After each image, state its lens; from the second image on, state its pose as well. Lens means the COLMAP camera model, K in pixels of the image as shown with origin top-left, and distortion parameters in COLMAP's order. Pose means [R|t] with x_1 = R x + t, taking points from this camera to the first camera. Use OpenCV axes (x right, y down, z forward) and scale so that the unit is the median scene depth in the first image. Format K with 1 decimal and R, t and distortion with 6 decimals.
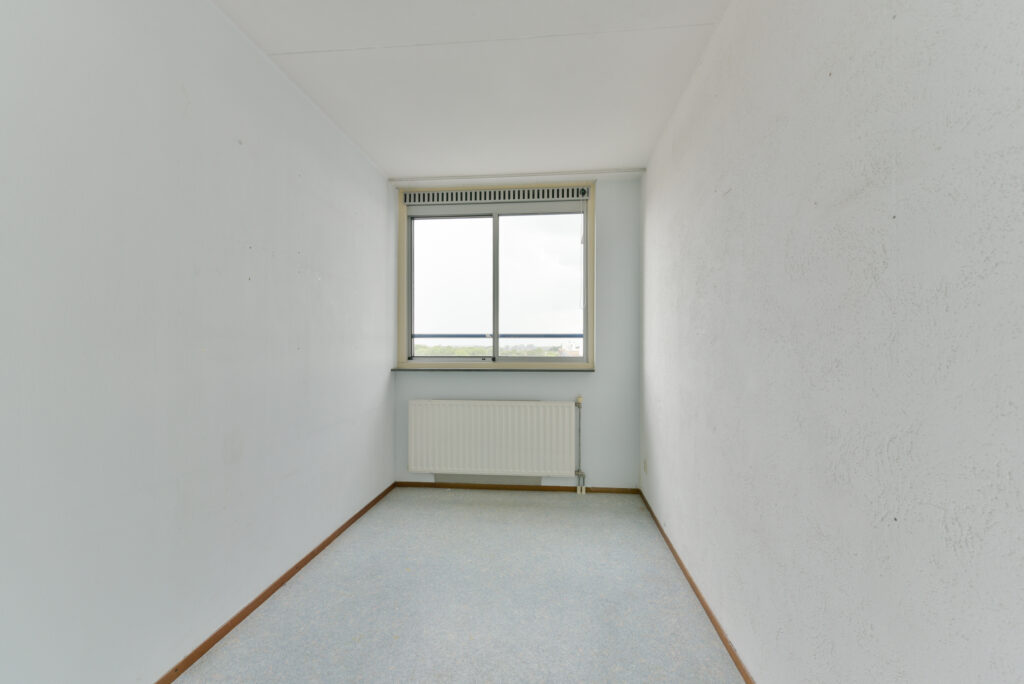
lens RADIAL K [[409.3, 0, 512.1], [0, 409.3, 347.1], [0, 0, 1]] dist [0.000535, 0.000016]
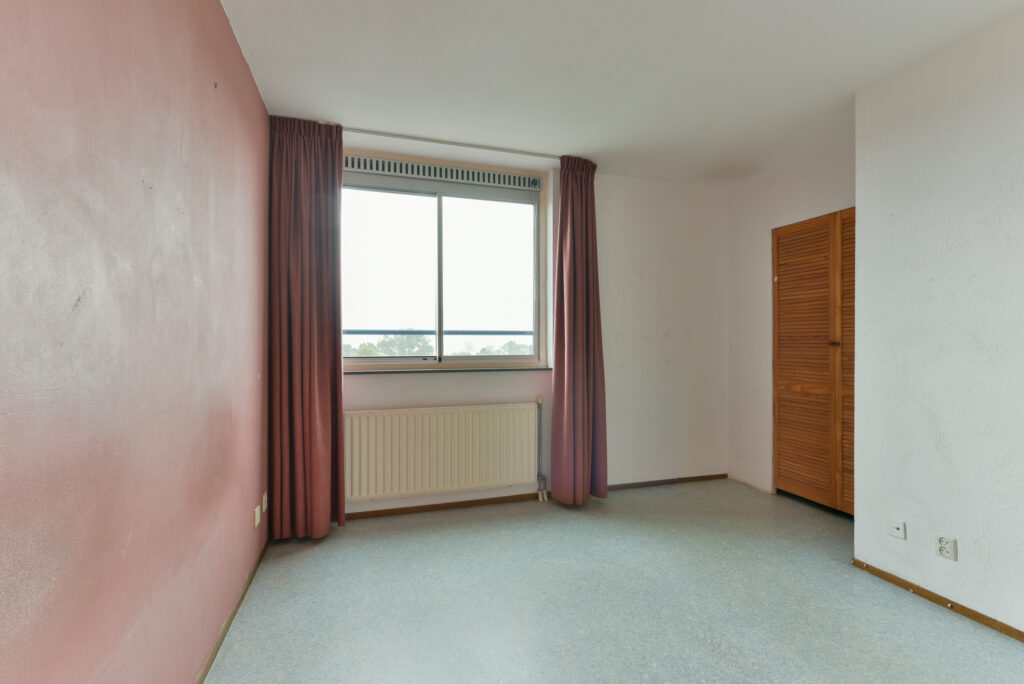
lens RADIAL K [[467.7, 0, 513.0], [0, 467.7, 338.3], [0, 0, 1]] dist [-0.000224, -0.000025]
pose [[0.916650, 0.000139, 0.399691, -0.300730], [0.005972, 0.999884, -0.014044, -0.000279], [-0.399646, 0.015261, 0.916542, 0.025900]]
